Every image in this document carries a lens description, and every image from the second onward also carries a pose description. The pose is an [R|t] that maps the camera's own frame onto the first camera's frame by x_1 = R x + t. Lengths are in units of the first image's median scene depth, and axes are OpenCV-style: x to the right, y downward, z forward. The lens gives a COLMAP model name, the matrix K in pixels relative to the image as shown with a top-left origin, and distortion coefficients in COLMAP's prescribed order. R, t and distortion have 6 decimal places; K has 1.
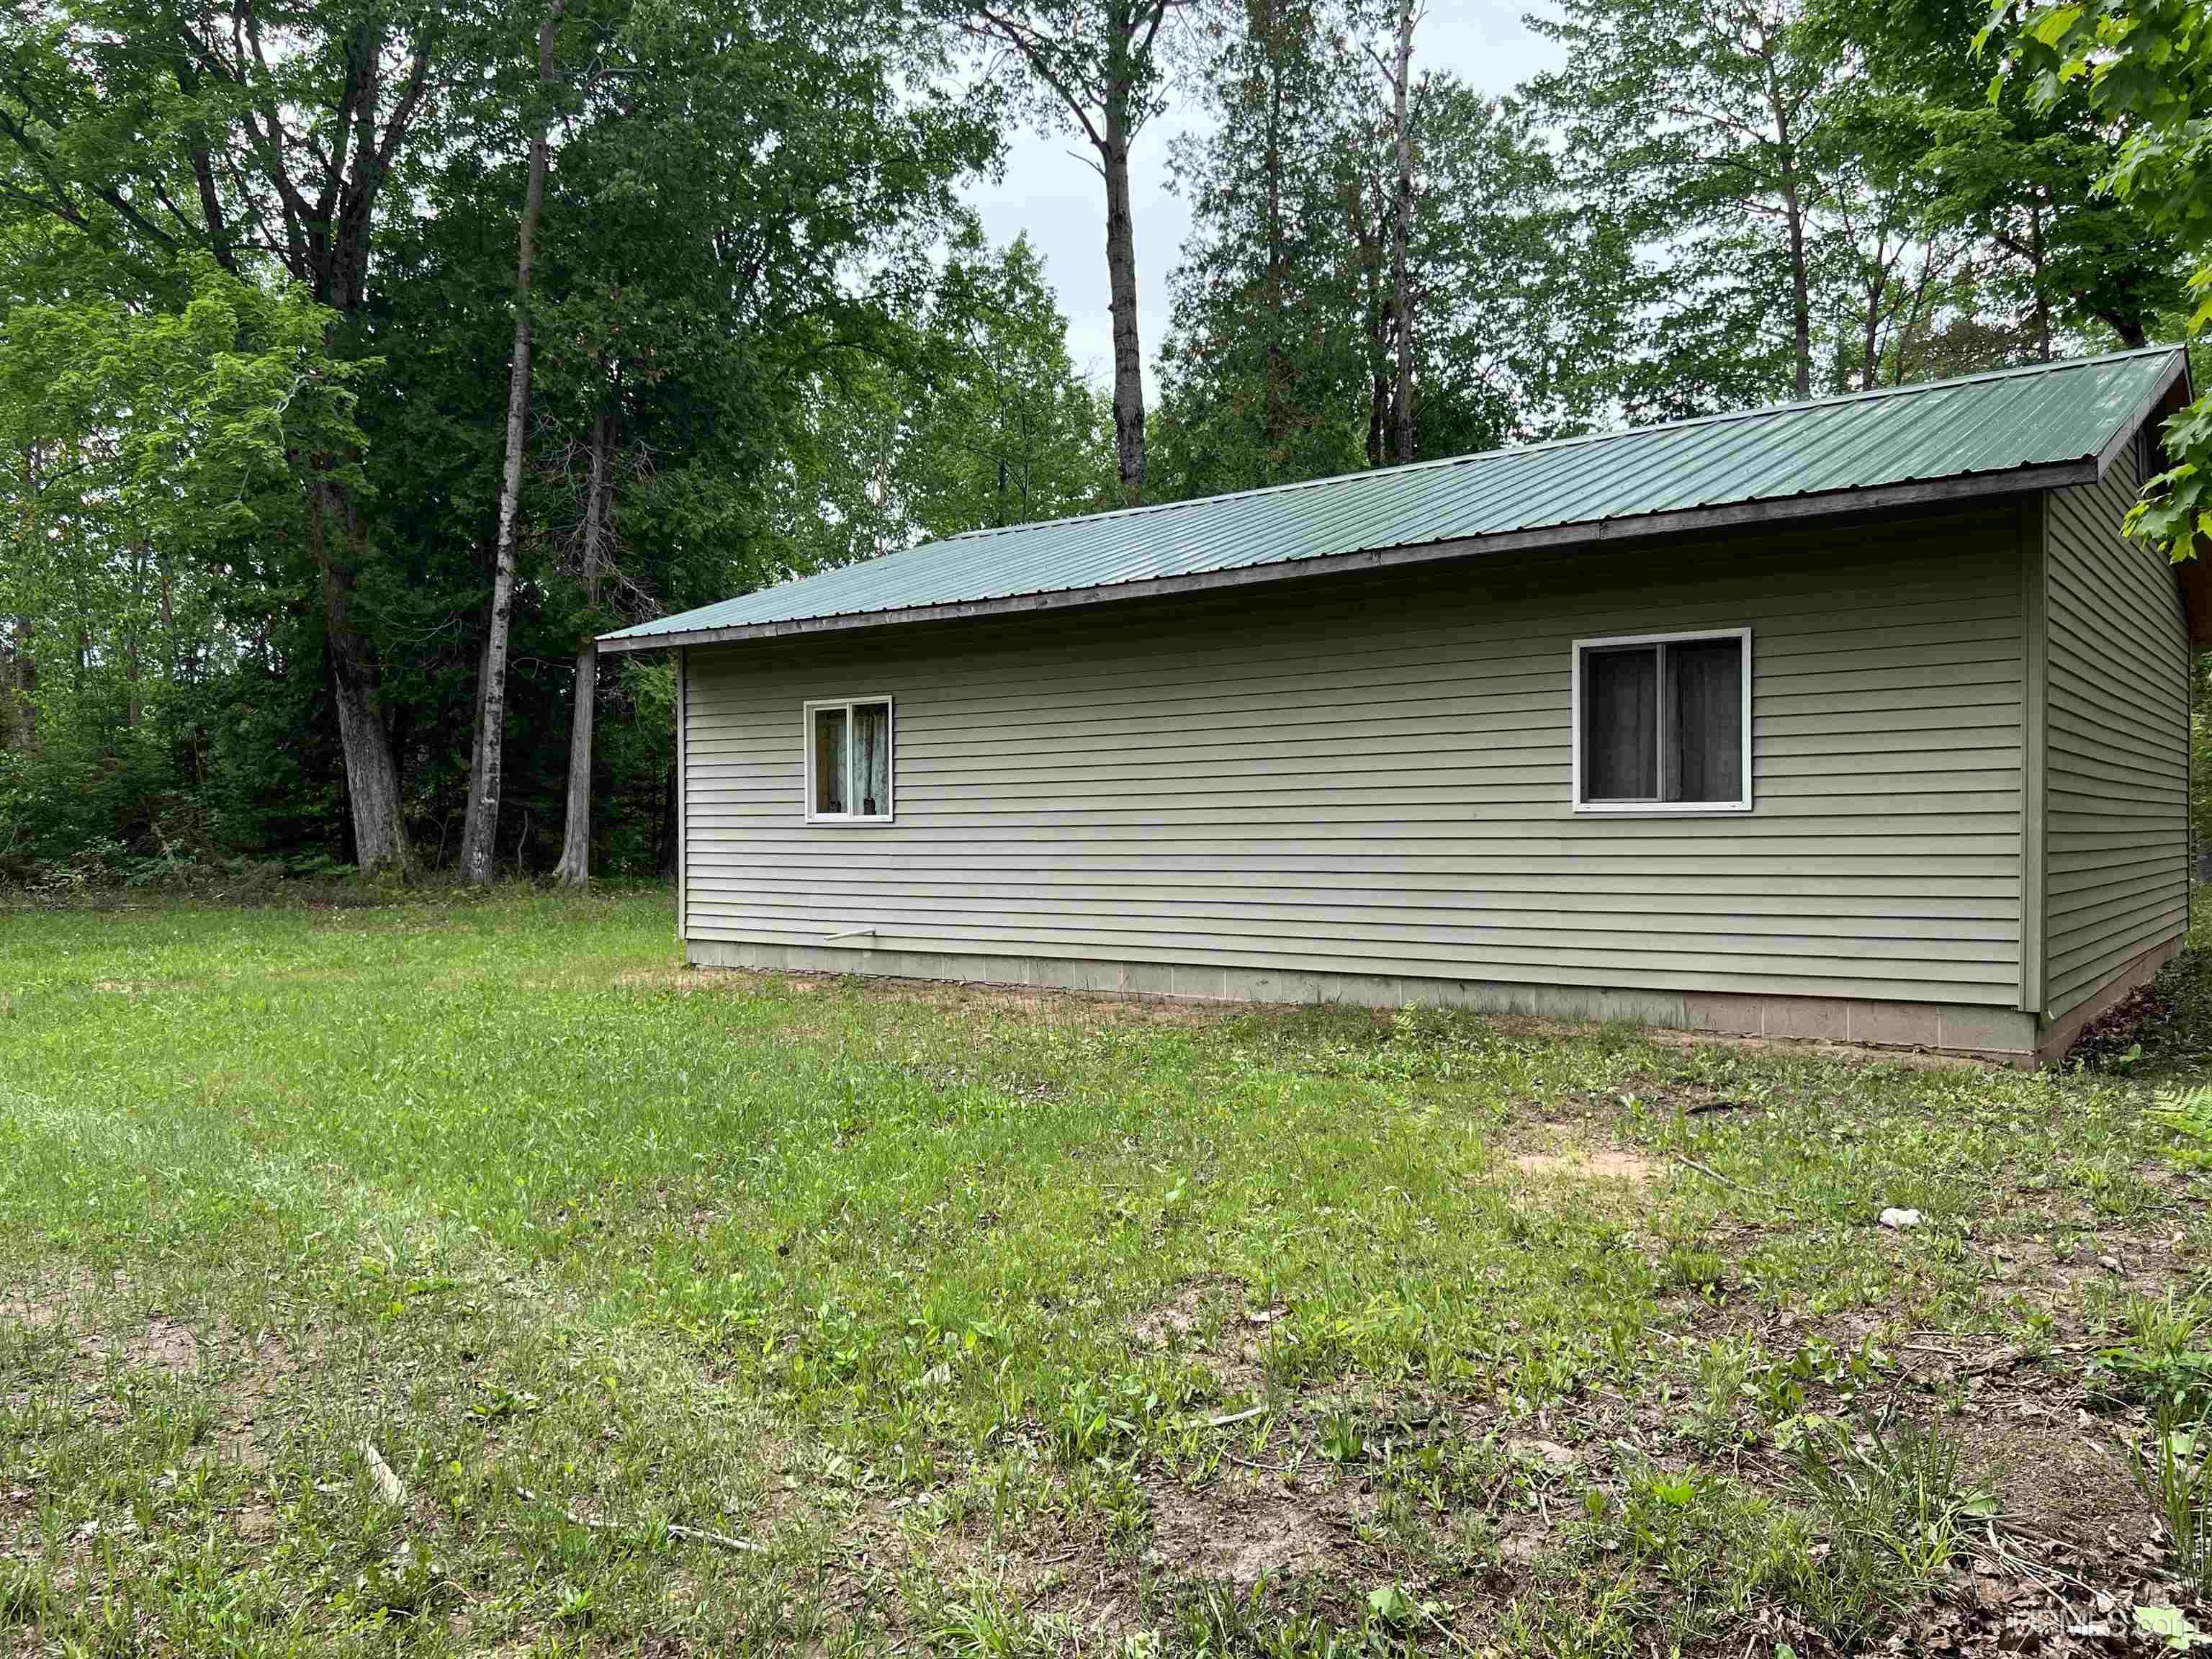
lens RADIAL K [[1657.0, 0, 1106.7], [0, 1657.0, 829.6], [0, 0, 1]] dist [0.014996, -0.013815]
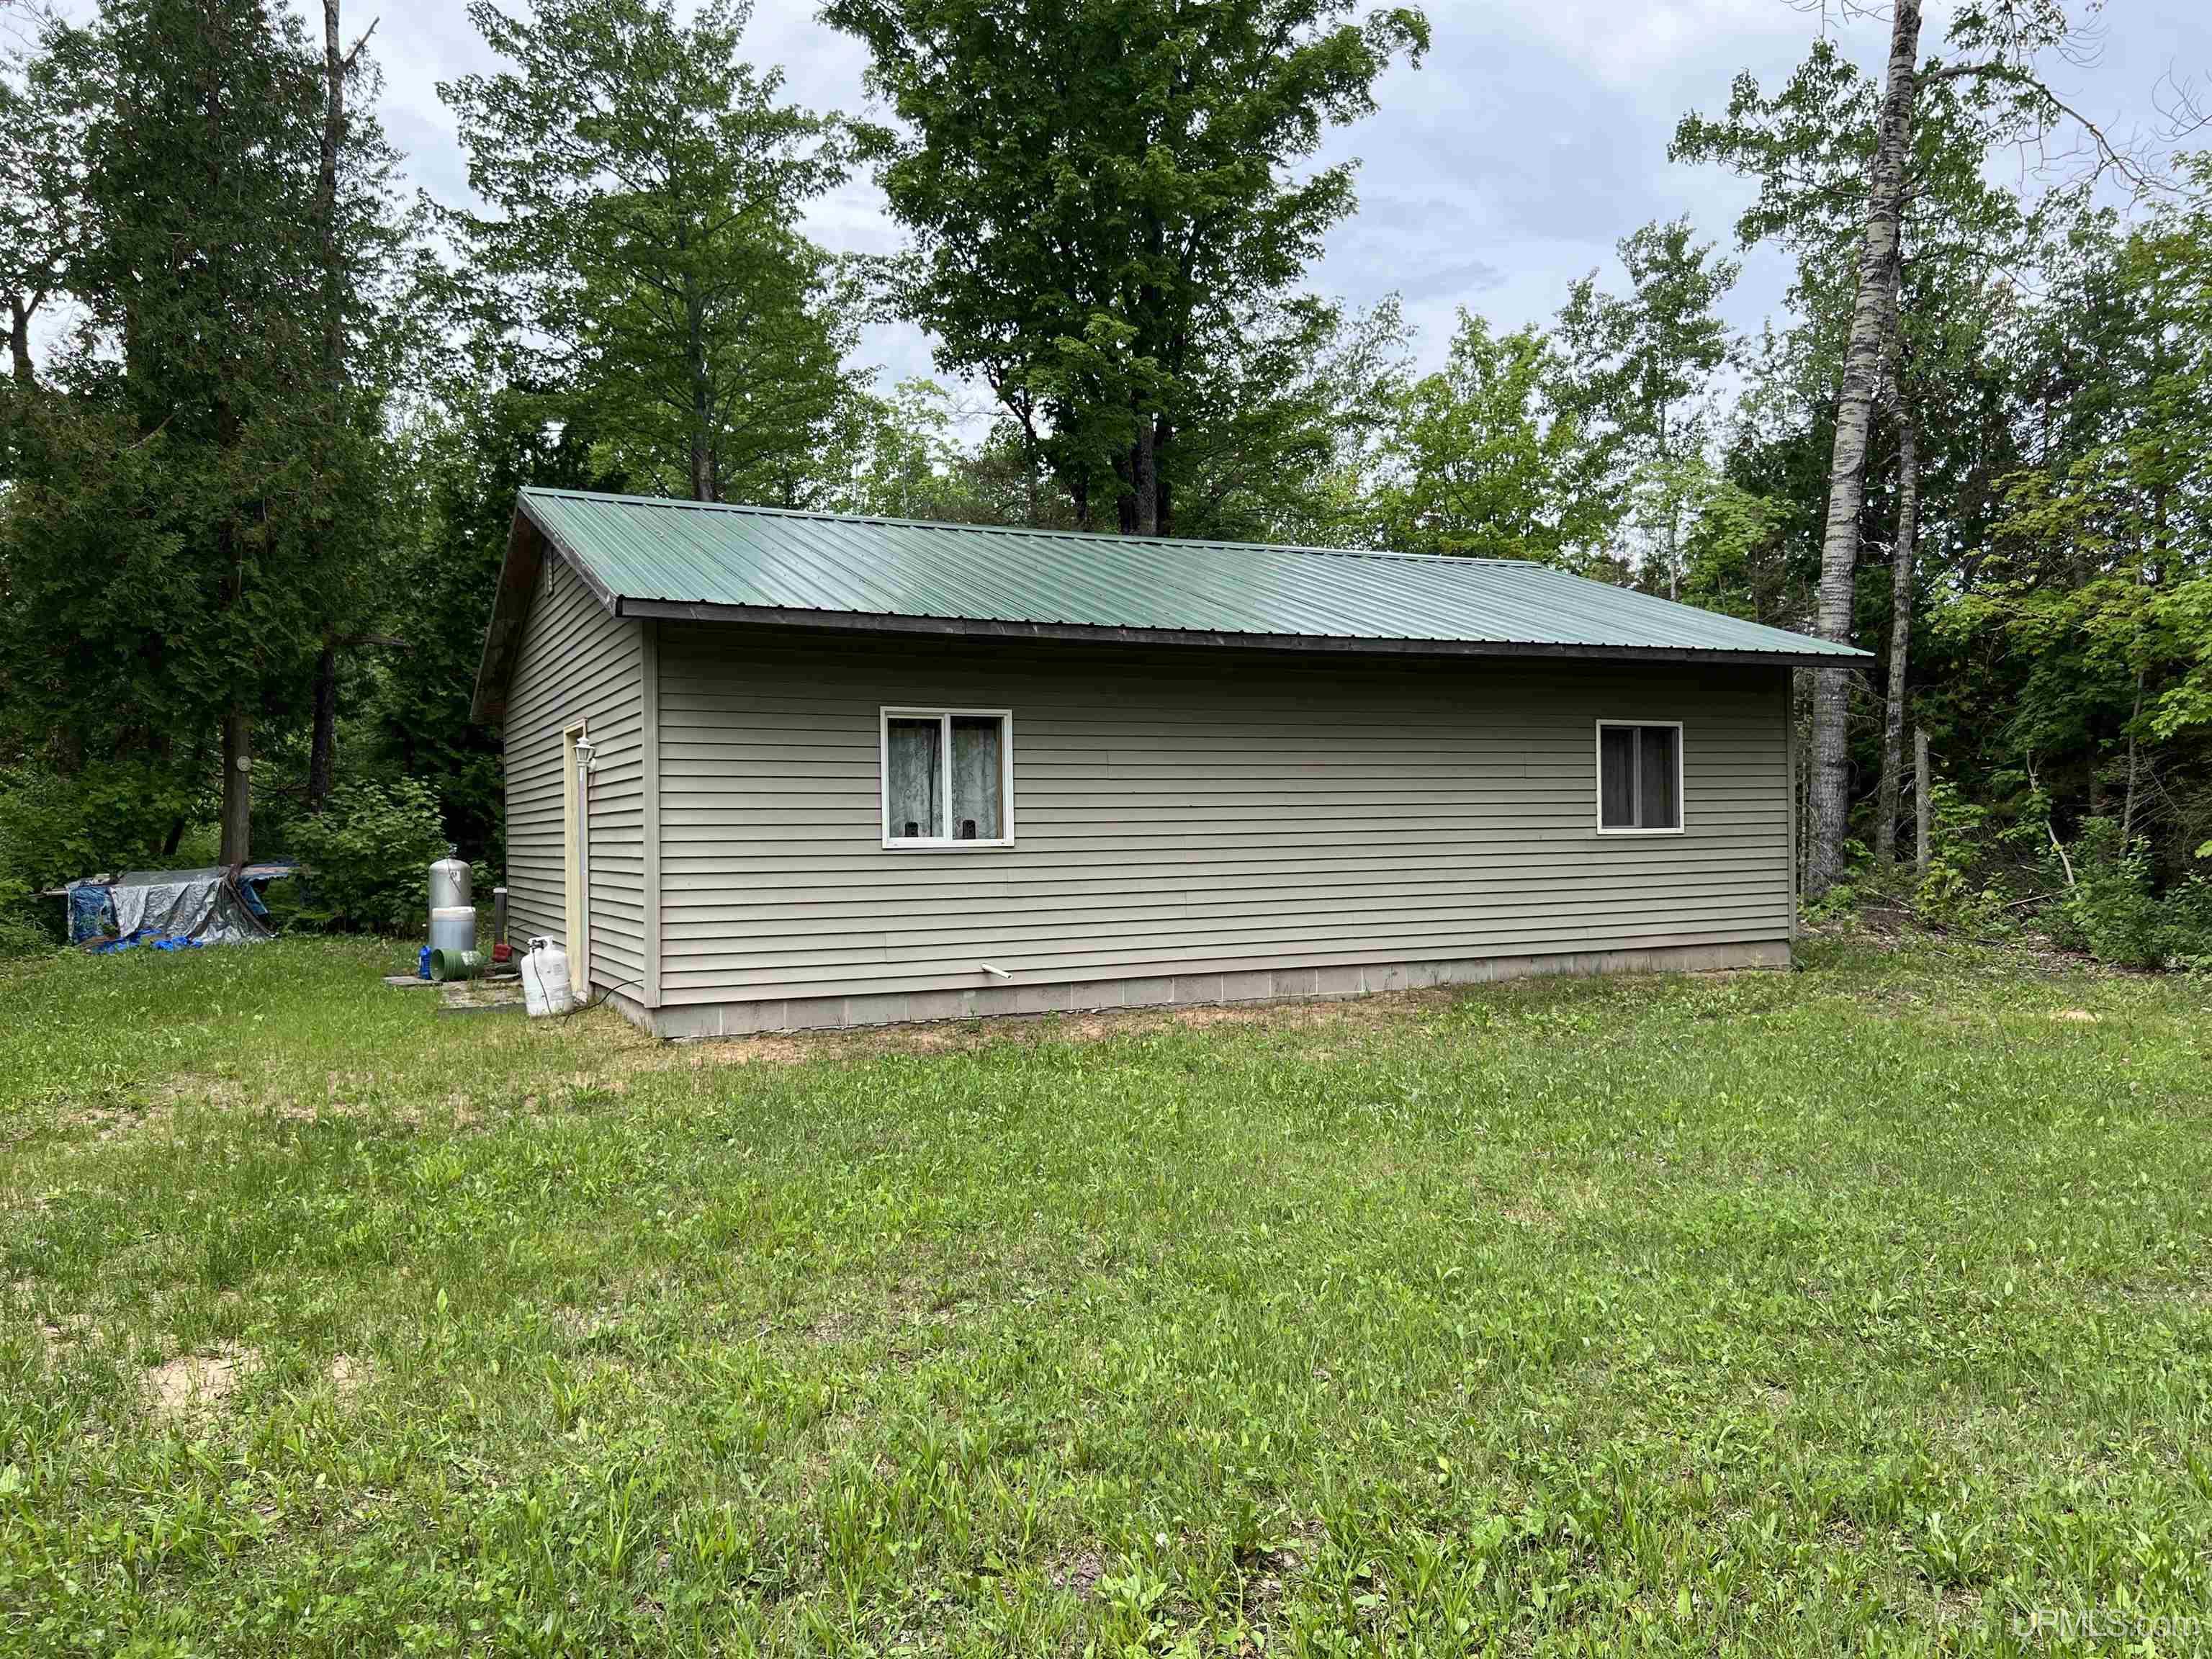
lens RADIAL K [[1657.0, 0, 1102.7], [0, 1657.0, 835.2], [0, 0, 1]] dist [0.014996, -0.013815]
pose [[0.449931, -0.000071, 0.893064, -1.218438], [0.011800, 0.999913, -0.005866, -0.006546], [-0.892986, 0.013177, 0.449892, 0.707291]]
